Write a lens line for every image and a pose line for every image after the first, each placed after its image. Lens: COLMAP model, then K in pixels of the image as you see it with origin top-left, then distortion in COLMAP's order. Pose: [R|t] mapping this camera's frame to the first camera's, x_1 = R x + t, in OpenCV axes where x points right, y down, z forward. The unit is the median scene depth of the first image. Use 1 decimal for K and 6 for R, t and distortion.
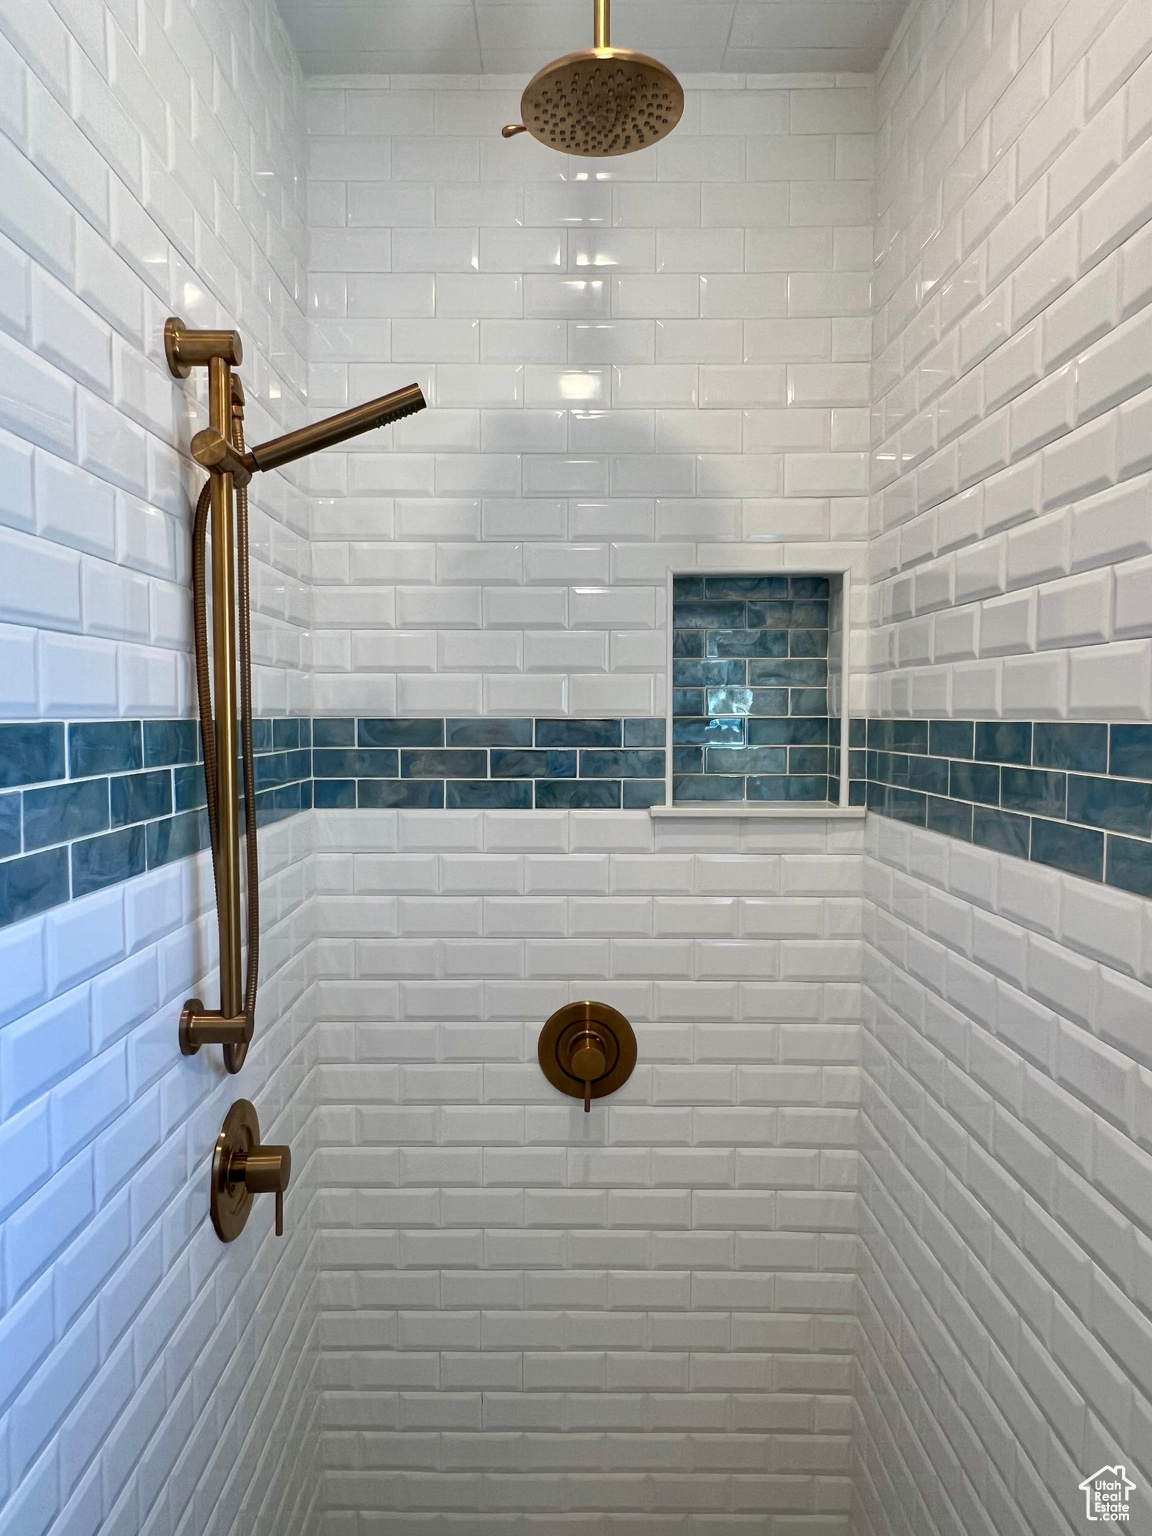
lens RADIAL K [[987.5, 0, 567.2], [0, 987.5, 766.6], [0, 0, 1]] dist [0.003949, -0.008820]
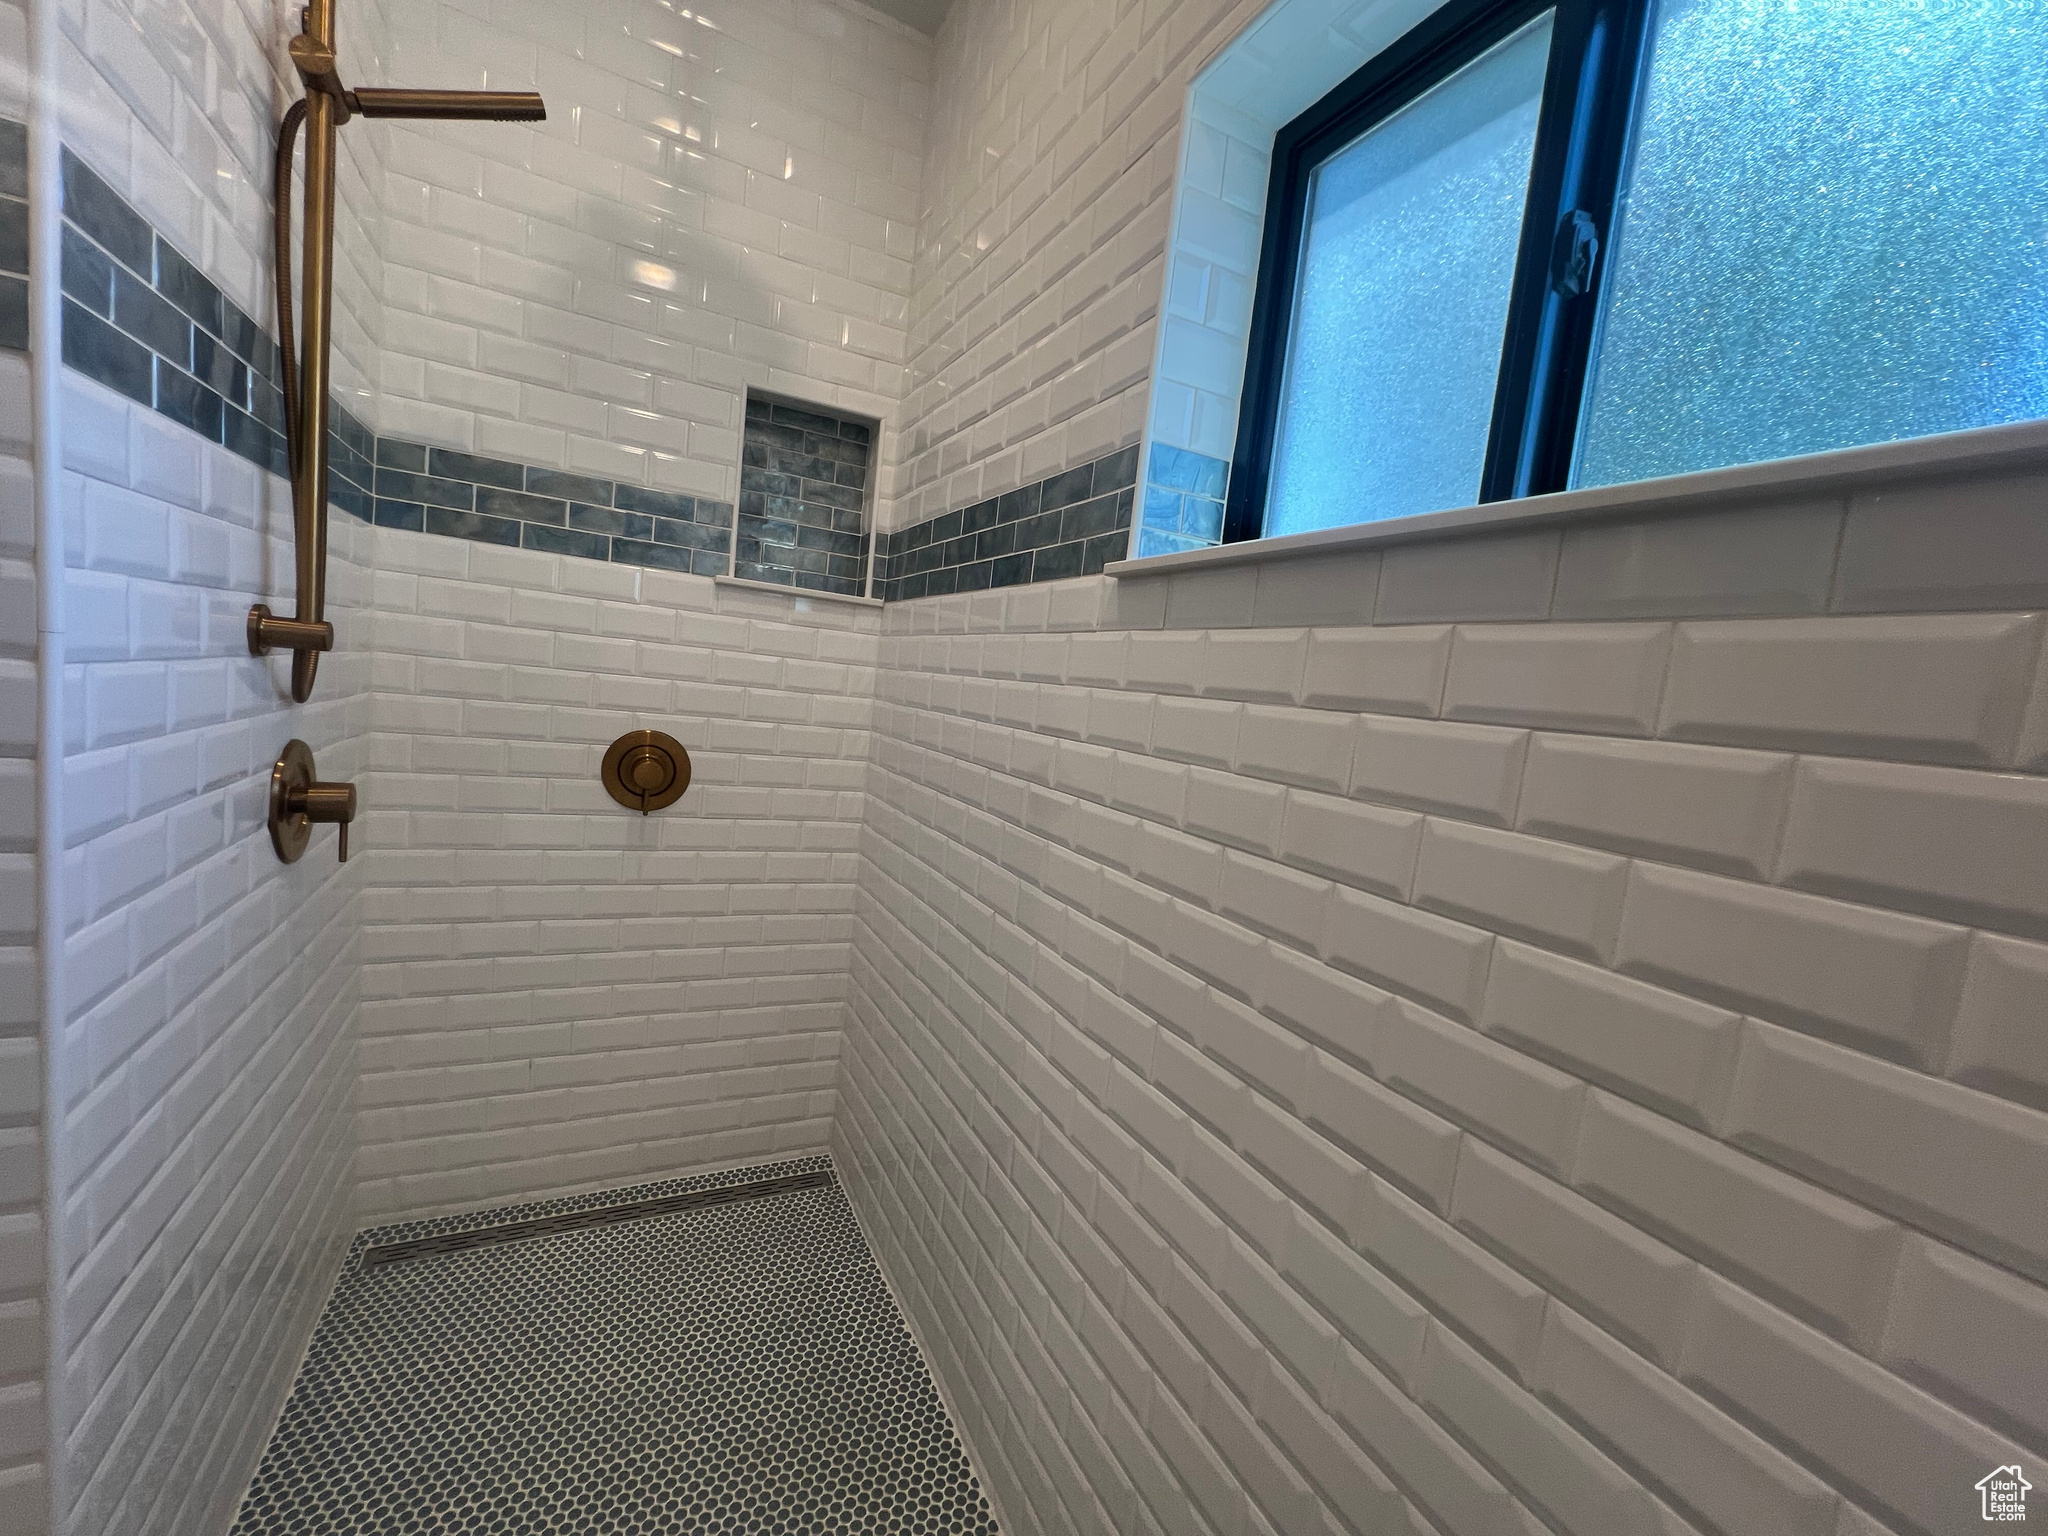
lens RADIAL K [[822.6, 0, 1028.6], [0, 822.6, 771.4], [0, 0, 1]] dist [-0.000829, 0.000325]
pose [[0.883314, 0.049601, 0.466151, -0.037102], [-0.083673, 0.995100, 0.052668, 0.197307], [-0.461254, -0.085527, 0.883136, -0.111158]]
